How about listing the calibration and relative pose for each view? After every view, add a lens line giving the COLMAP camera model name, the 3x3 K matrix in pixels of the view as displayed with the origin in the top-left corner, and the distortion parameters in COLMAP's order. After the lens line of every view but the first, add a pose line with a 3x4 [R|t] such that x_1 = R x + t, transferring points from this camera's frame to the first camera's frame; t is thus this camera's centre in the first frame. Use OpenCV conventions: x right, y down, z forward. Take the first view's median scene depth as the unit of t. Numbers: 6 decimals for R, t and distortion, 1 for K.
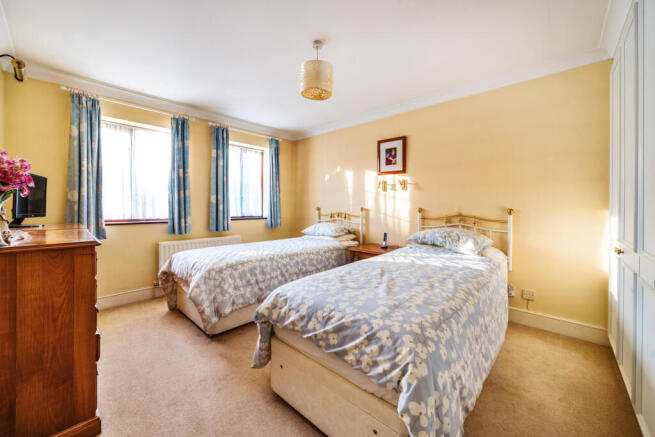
lens RADIAL K [[253.5, 0, 335.0], [0, 253.5, 207.4], [0, 0, 1]] dist [0.001596, -0.000092]
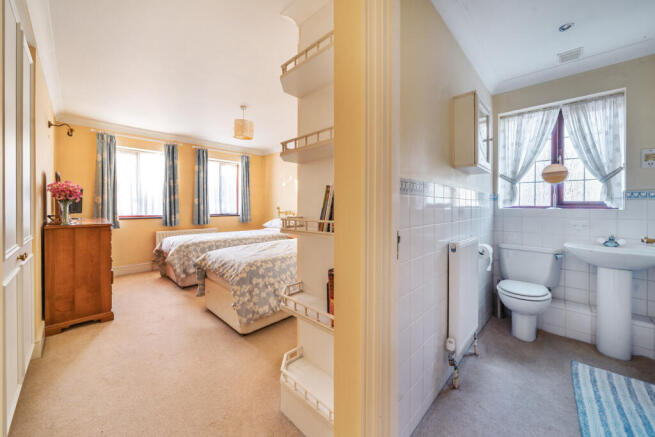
lens RADIAL K [[237.1, 0, 327.1], [0, 237.1, 206.6], [0, 0, 1]] dist [-0.001274, 0.000093]
pose [[0.999644, -0.002989, -0.026525, 0.346720], [0.002937, 0.999994, -0.001991, 0.001759], [0.026530, 0.001913, 0.999646, -0.351464]]
